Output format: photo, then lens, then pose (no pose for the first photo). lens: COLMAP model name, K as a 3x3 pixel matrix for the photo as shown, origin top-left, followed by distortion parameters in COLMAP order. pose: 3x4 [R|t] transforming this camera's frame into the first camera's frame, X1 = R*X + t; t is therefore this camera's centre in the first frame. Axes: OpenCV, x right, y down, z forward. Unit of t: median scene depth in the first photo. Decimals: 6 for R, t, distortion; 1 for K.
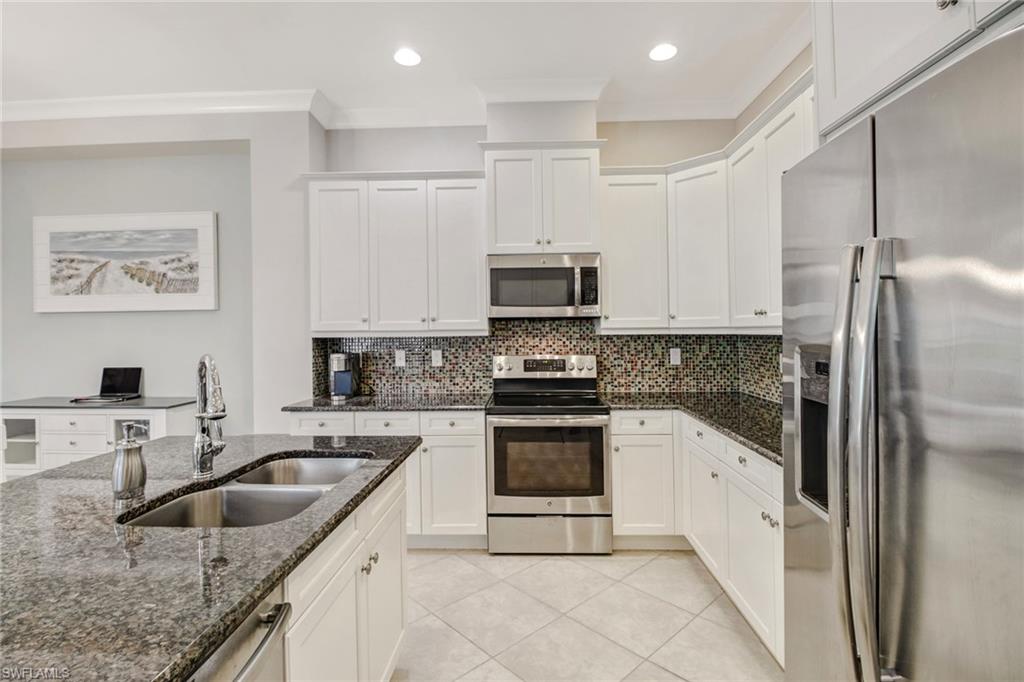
lens RADIAL K [[489.6, 0, 525.6], [0, 489.6, 327.4], [0, 0, 1]] dist [0.002645, -0.019983]
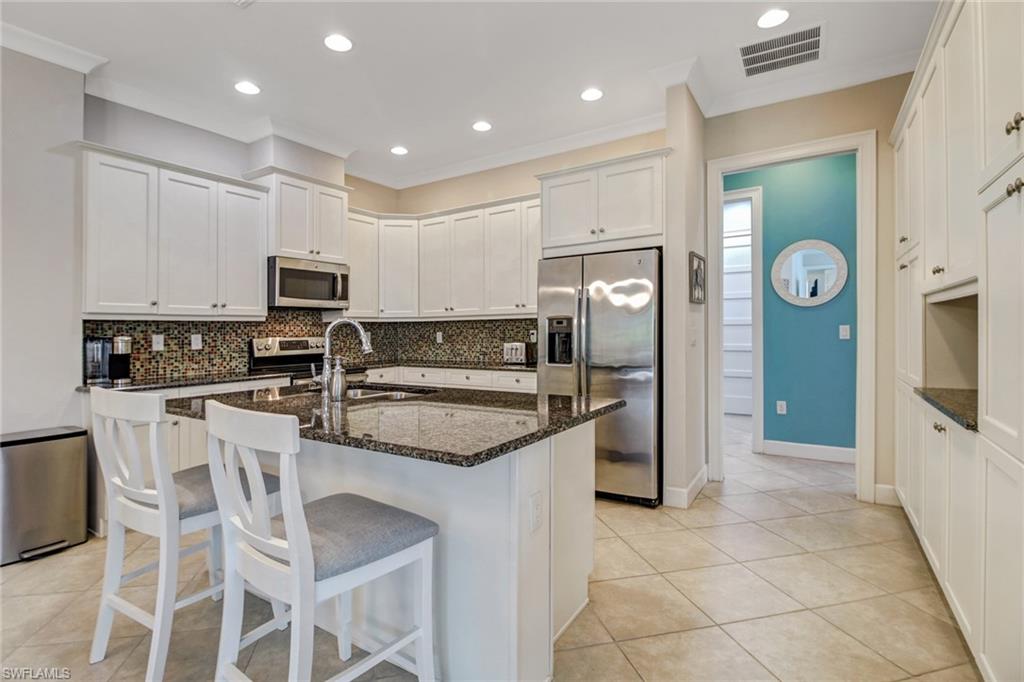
lens RADIAL K [[508.6, 0, 496.2], [0, 508.6, 337.9], [0, 0, 1]] dist [-0.002599, -0.000903]
pose [[0.526210, -0.009308, 0.850304, -0.790111], [0.002855, 0.999954, 0.009179, 0.046030], [-0.850350, -0.002402, 0.526212, -0.152693]]
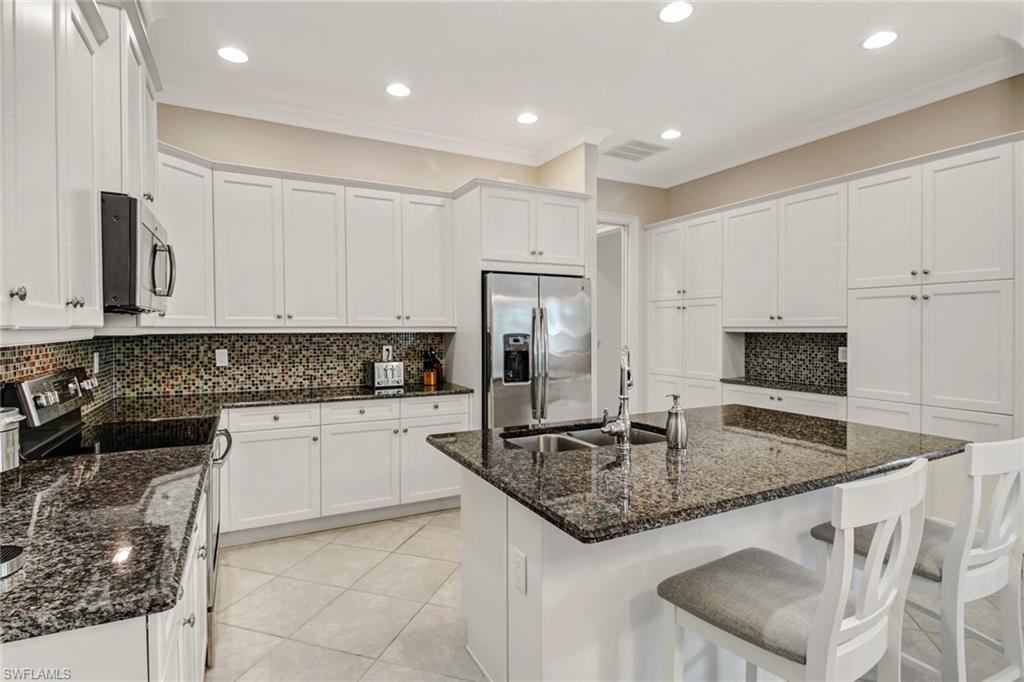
lens RADIAL K [[484.2, 0, 503.9], [0, 484.2, 336.0], [0, 0, 1]] dist [0.000308, -0.017934]
pose [[-0.484940, -0.003363, 0.874541, -0.664249], [-0.002251, 0.999994, 0.002598, 0.012727], [-0.874544, -0.000709, -0.484945, 0.775680]]
